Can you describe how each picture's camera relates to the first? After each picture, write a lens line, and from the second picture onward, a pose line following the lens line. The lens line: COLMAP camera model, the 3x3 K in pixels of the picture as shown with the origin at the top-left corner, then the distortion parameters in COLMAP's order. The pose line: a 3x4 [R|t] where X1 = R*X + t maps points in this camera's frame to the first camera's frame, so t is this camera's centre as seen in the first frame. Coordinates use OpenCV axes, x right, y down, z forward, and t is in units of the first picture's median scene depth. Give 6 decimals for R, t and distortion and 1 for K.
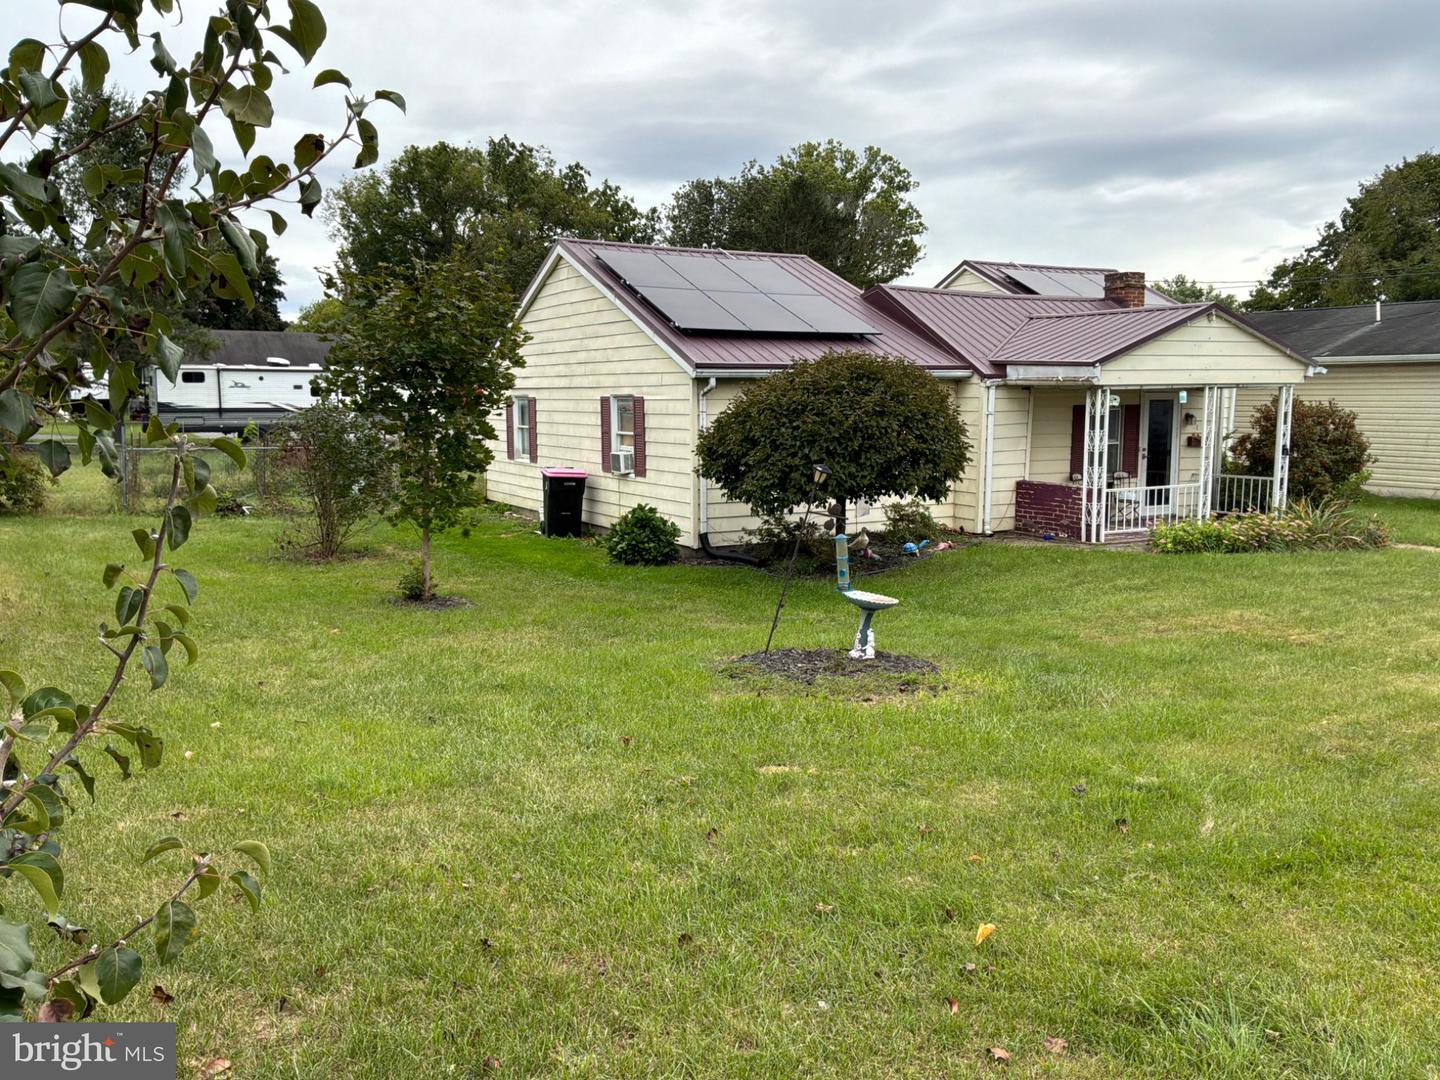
lens RADIAL K [[1196.6, 0, 719.9], [0, 1196.6, 544.9], [0, 0, 1]] dist [0.044704, -0.065242]
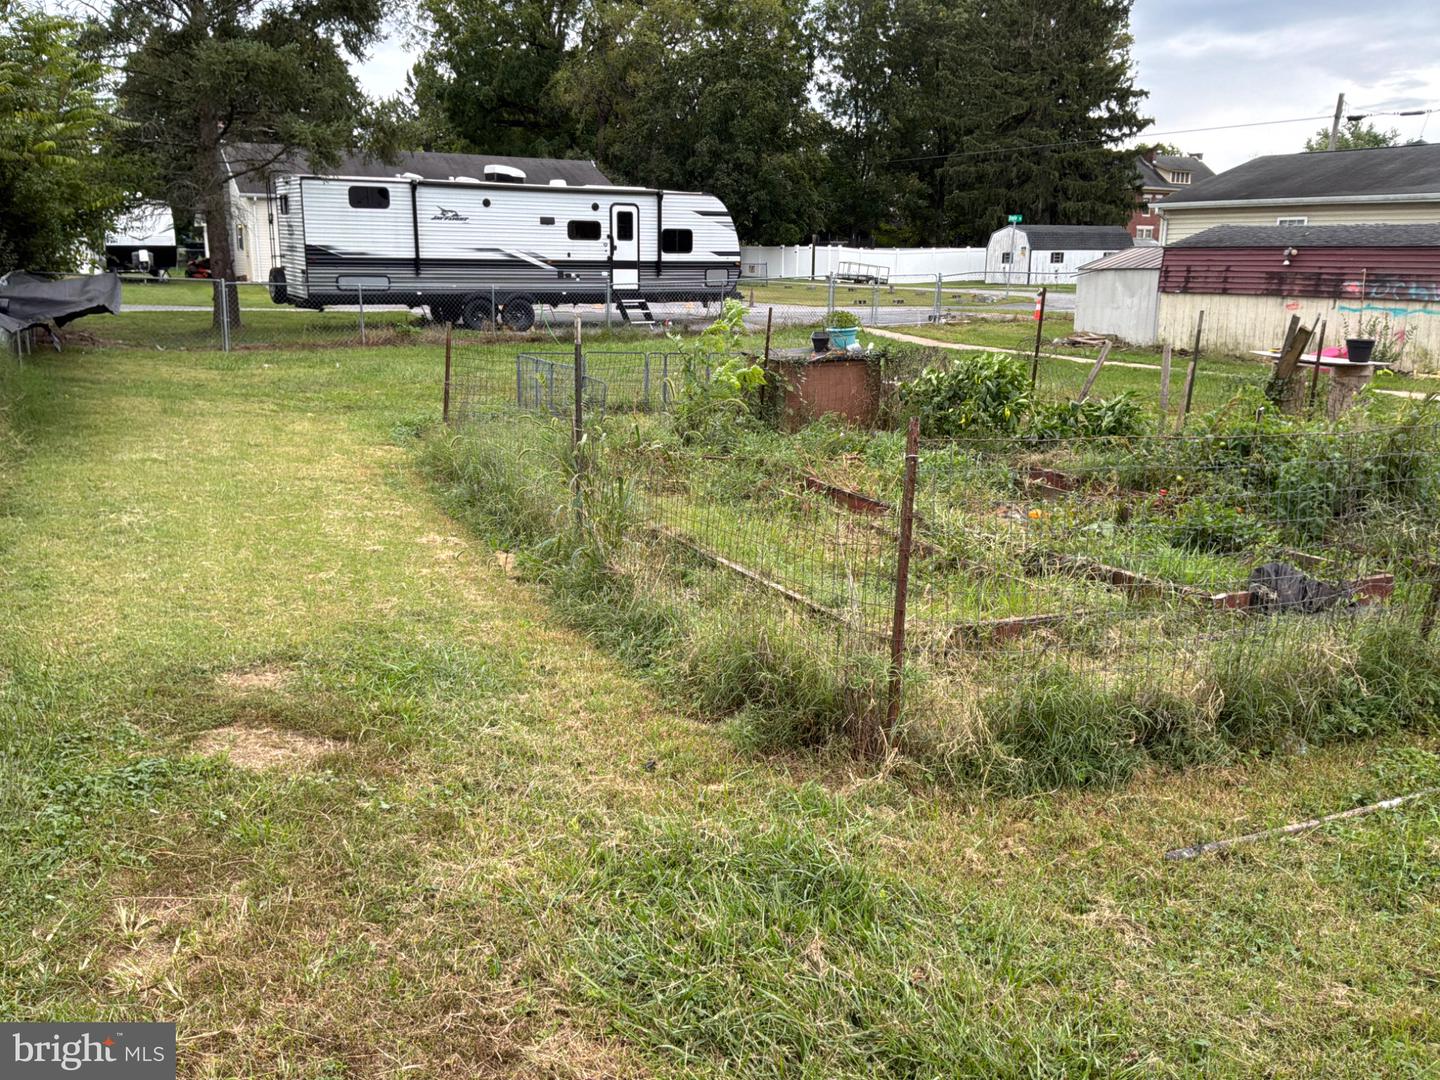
lens RADIAL K [[1196.6, 0, 719.1], [0, 1196.6, 539.0], [0, 0, 1]] dist [0.044704, -0.065242]
pose [[0.999908, 0.002892, 0.013284, -0.288518], [-0.004132, 0.995534, 0.094314, -0.041006], [-0.012952, -0.094360, 0.995454, 0.458895]]
